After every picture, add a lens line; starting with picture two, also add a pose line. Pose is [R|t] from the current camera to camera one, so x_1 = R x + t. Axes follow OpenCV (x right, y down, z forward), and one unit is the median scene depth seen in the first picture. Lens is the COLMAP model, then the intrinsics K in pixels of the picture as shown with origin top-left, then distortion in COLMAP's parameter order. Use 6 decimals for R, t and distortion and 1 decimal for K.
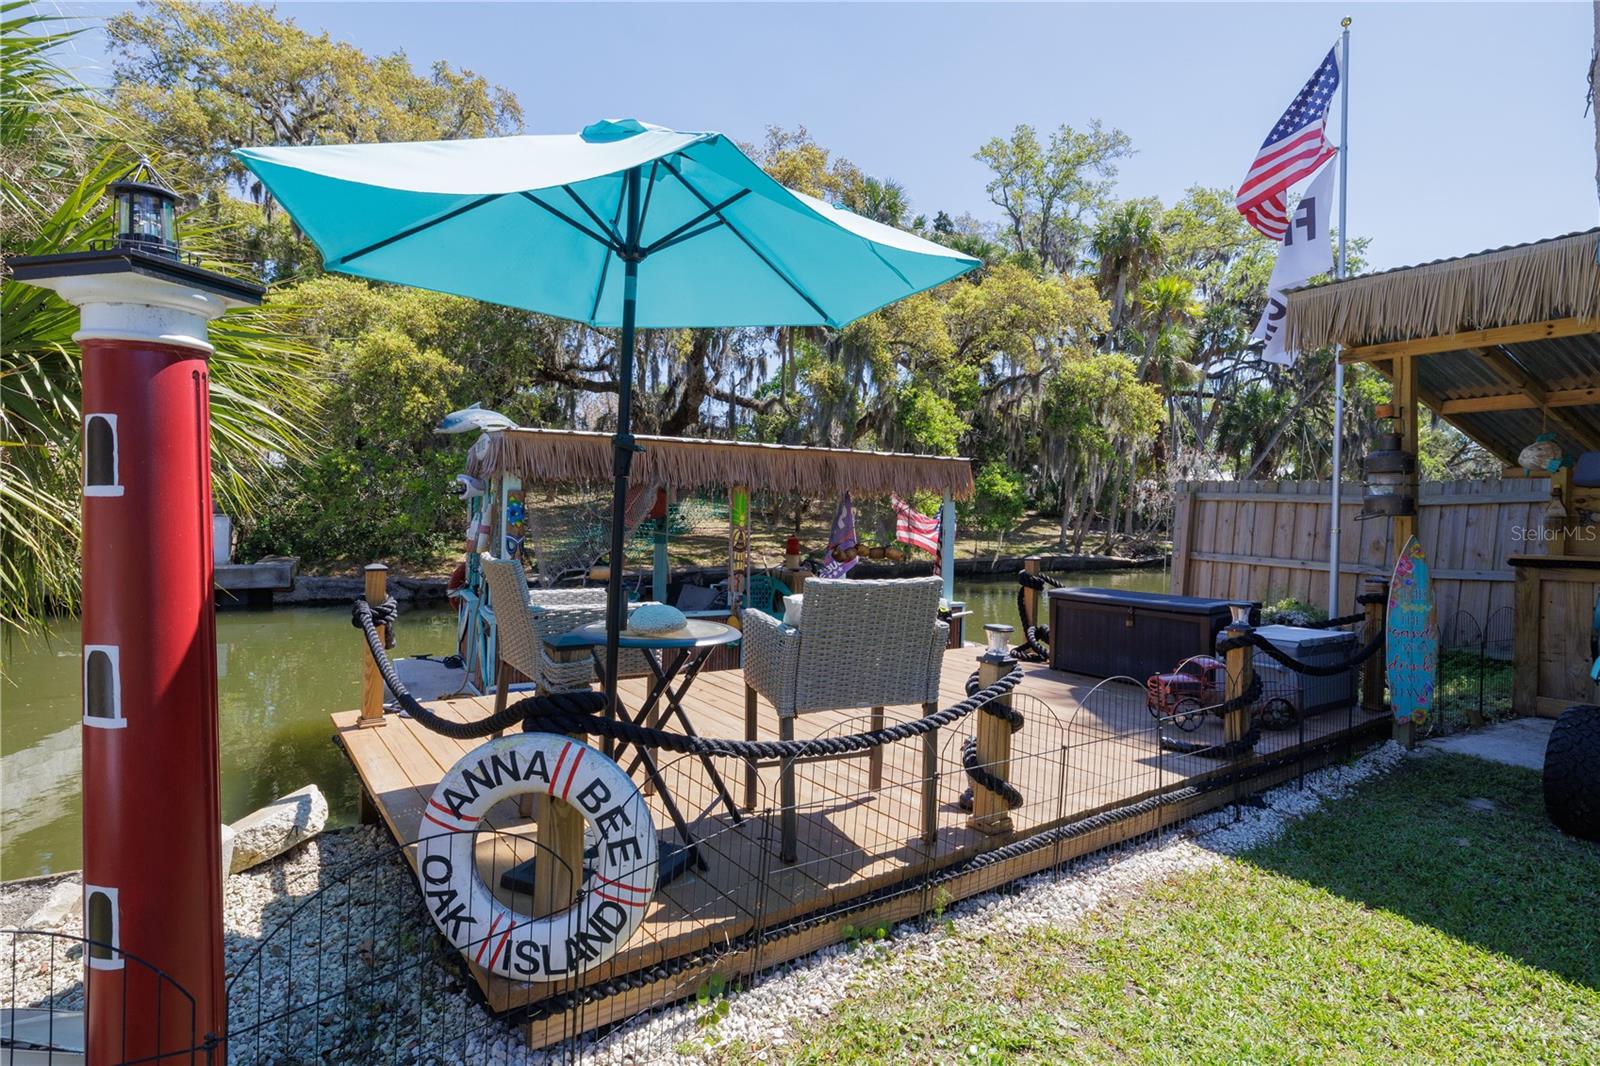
lens RADIAL K [[833.1, 0, 797.9], [0, 833.1, 514.0], [0, 0, 1]] dist [-0.030139, 0.025306]
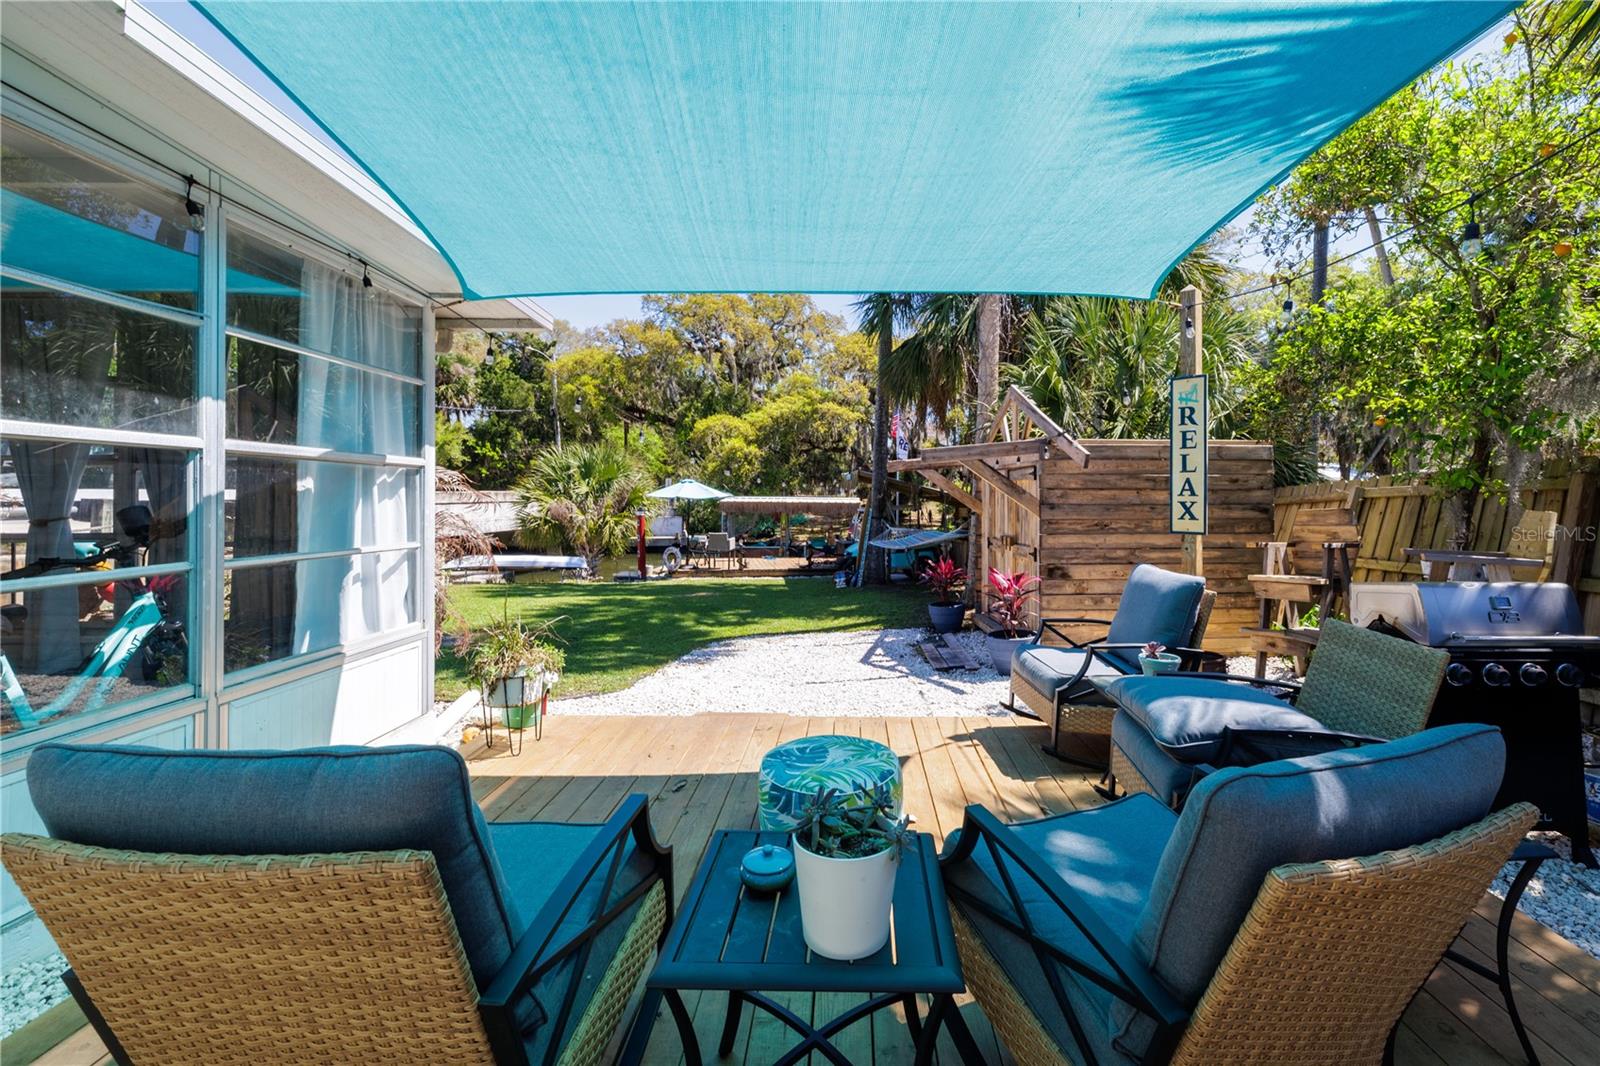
lens RADIAL K [[688.7, 0, 800.9], [0, 688.7, 503.1], [0, 0, 1]] dist [-0.000211, 0.000004]
pose [[0.891252, -0.012539, -0.453335, 0.423205], [0.012086, 0.999919, -0.003896, -0.020098], [0.453347, -0.002007, 0.891332, -0.509079]]
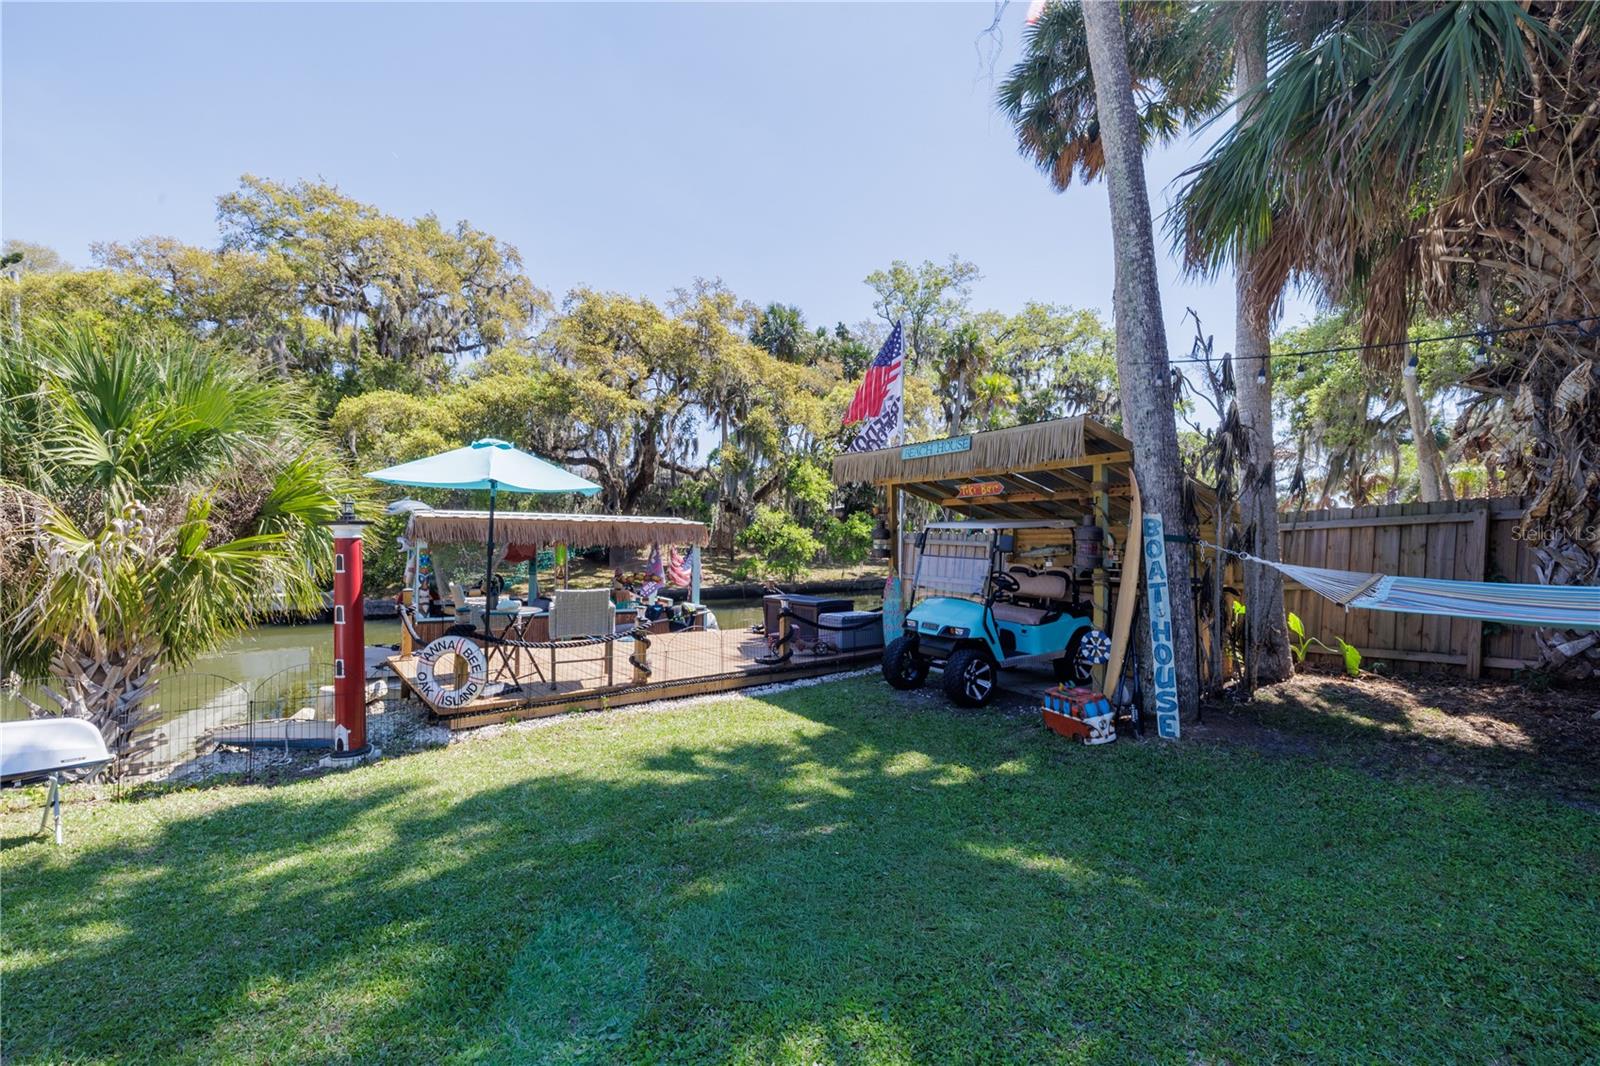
lens RADIAL K [[696.3, 0, 800.0], [0, 696.3, 533.0], [0, 0, 1]] dist [-0.000772, 0.000032]
pose [[0.999536, -0.011989, 0.027990, 0.099759], [0.012336, 0.999848, -0.012280, -0.010729], [-0.027838, 0.012620, 0.999533, -0.182897]]
